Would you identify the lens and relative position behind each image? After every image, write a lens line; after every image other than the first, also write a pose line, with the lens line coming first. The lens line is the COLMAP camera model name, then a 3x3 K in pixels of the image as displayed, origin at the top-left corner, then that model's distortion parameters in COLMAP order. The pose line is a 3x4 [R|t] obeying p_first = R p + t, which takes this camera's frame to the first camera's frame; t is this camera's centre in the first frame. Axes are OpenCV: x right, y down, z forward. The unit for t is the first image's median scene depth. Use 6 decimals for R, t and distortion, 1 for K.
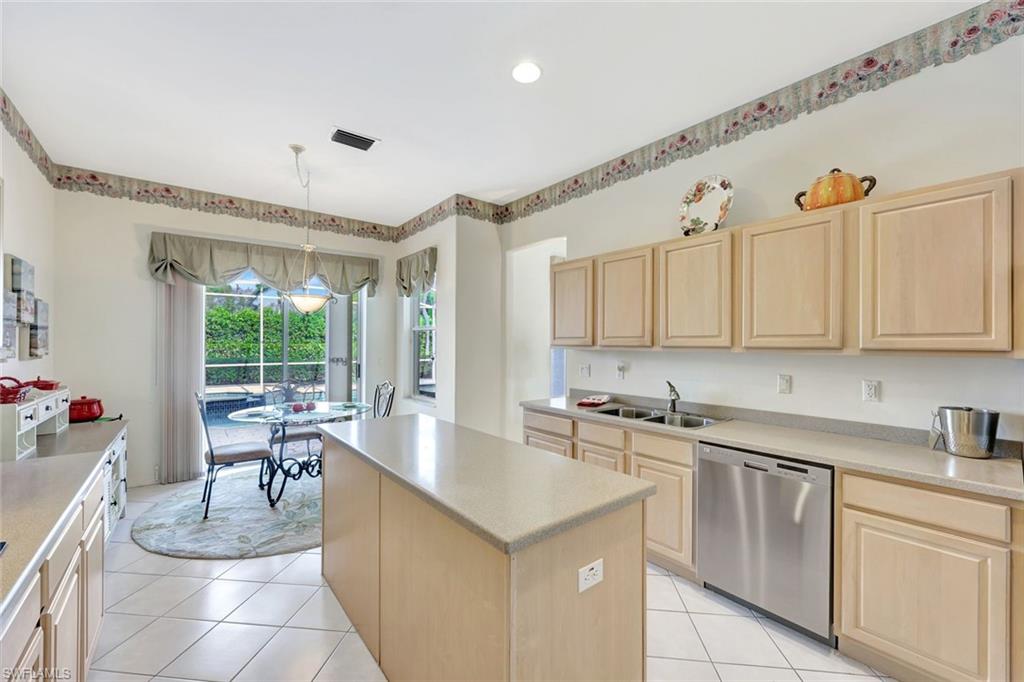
lens RADIAL K [[416.5, 0, 512.9], [0, 416.5, 342.6], [0, 0, 1]] dist [-0.001904, -0.001089]
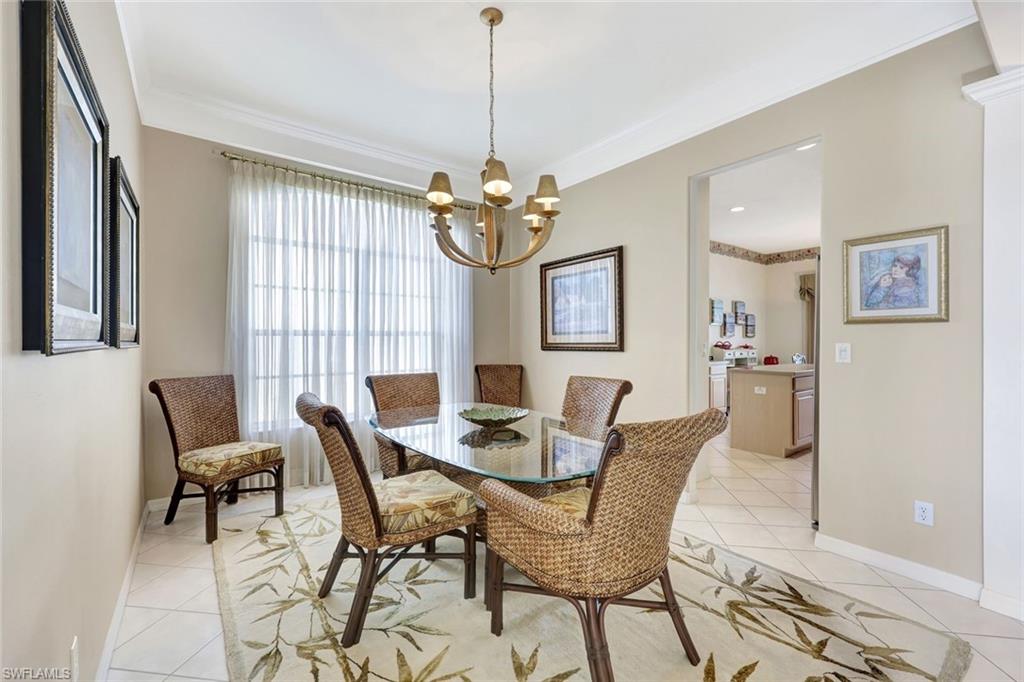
lens RADIAL K [[416.5, 0, 503.7], [0, 416.5, 342.2], [0, 0, 1]] dist [-0.001904, -0.001089]
pose [[-0.038114, 0.015576, -0.999152, 1.235005], [0.002147, 0.999877, 0.015506, 0.020307], [0.999271, -0.001554, -0.038143, -0.355464]]
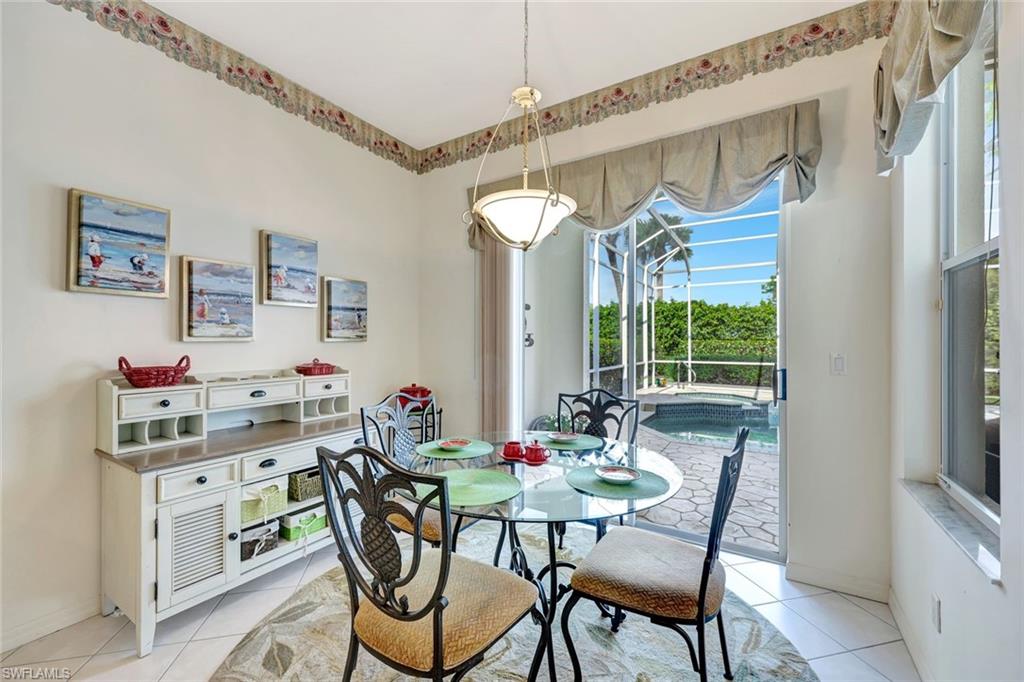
lens RADIAL K [[416.5, 0, 513.5], [0, 416.5, 343.6], [0, 0, 1]] dist [-0.001904, -0.001089]
pose [[0.334002, 0.001227, -0.942572, -0.074708], [0.000305, 0.999999, 0.001410, 0.034145], [0.942572, -0.000759, 0.334001, 0.851334]]
